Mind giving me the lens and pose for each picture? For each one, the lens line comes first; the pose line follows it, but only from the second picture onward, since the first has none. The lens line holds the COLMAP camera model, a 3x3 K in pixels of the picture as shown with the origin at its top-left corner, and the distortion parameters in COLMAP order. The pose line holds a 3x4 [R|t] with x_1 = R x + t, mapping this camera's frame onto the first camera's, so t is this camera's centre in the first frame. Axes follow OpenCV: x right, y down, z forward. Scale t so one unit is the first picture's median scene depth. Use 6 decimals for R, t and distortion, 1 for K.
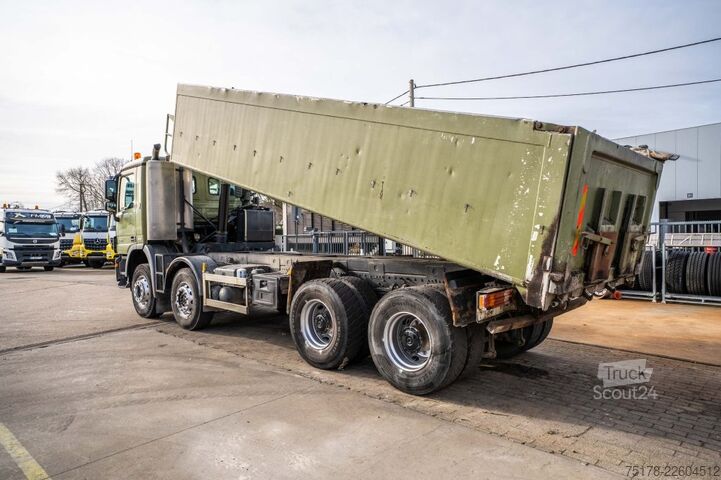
lens RADIAL K [[470.4, 0, 363.1], [0, 470.4, 240.8], [0, 0, 1]] dist [0.035435, 0.015548]
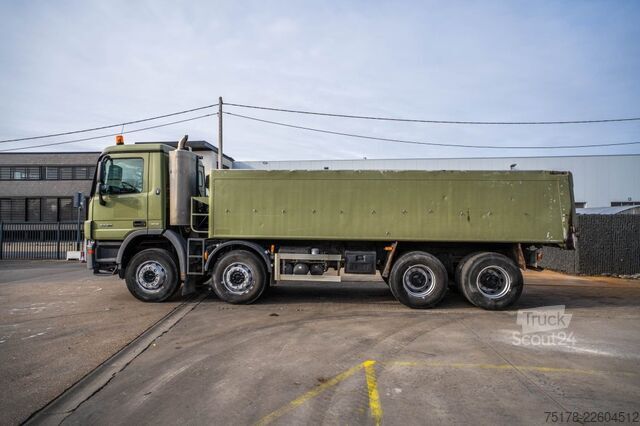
lens RADIAL K [[375.2, 0, 316.2], [0, 375.2, 211.8], [0, 0, 1]] dist [-0.004780, 0.004159]
pose [[0.772290, 0.022711, 0.634864, -0.834327], [-0.002931, 0.999478, -0.032188, -0.006835], [-0.635263, 0.022998, 0.771953, 0.185500]]
